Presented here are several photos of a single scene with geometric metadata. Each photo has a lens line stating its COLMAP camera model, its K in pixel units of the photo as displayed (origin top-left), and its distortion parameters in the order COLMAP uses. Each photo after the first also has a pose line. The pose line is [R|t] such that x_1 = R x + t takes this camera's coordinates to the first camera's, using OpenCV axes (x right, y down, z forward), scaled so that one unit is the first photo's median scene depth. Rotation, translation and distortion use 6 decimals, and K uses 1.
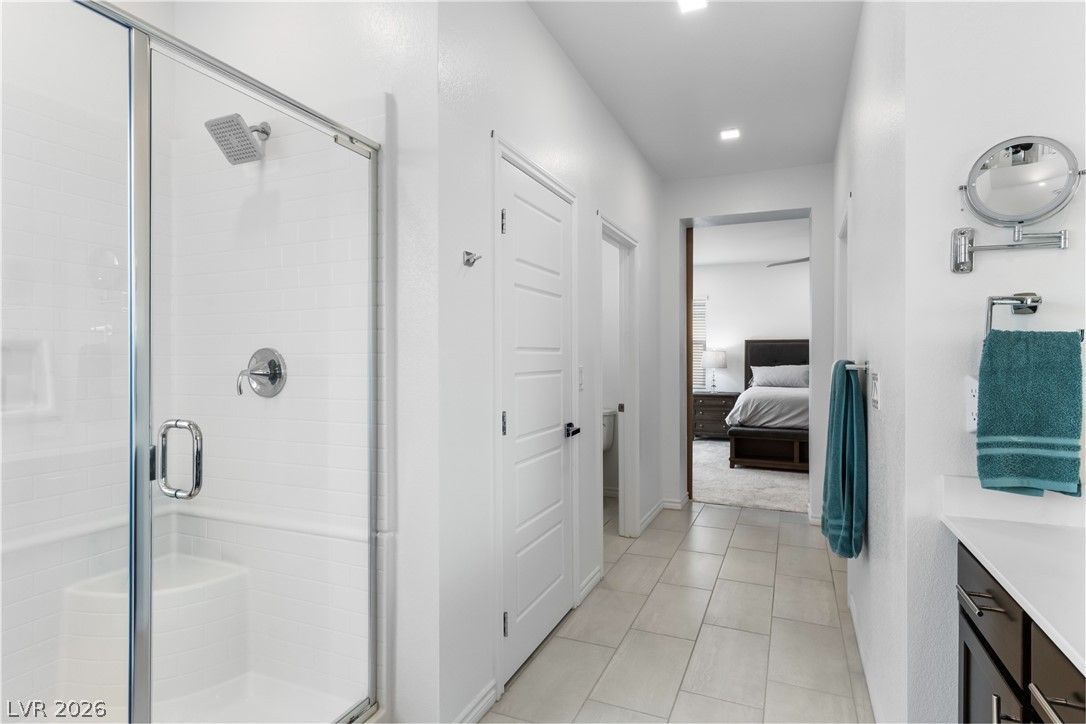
lens RADIAL K [[561.5, 0, 547.1], [0, 561.5, 358.9], [0, 0, 1]] dist [0.003273, 0.000934]
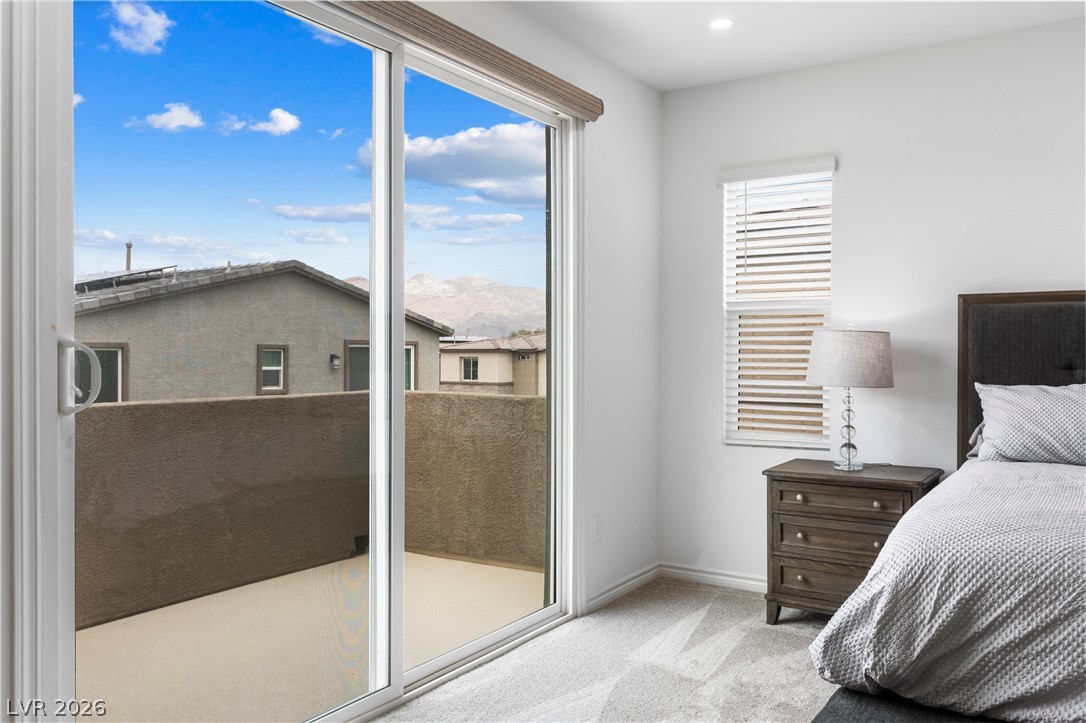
lens RADIAL K [[833.4, 0, 543.0], [0, 833.4, 361.5], [0, 0, 1]] dist [-0.003123, -0.000592]
pose [[0.984406, 0.002897, -0.175886, 0.224578], [-0.001224, 0.999953, 0.009619, -0.002104], [0.175906, -0.009254, 0.984364, 0.554684]]
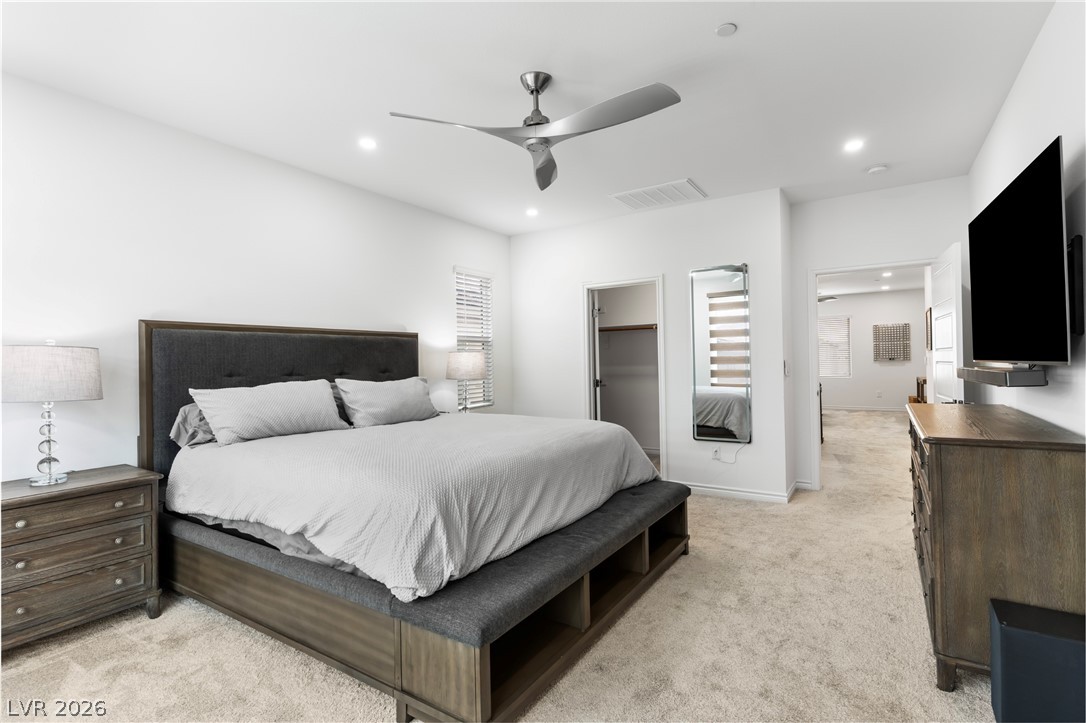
lens RADIAL K [[508.9, 0, 540.9], [0, 508.9, 357.6], [0, 0, 1]] dist [-0.002068, -0.000306]
pose [[0.172262, 0.002151, 0.985049, 0.071231], [0.019223, 0.999800, -0.005545, -0.001819], [-0.984864, 0.019891, 0.172186, 0.722217]]
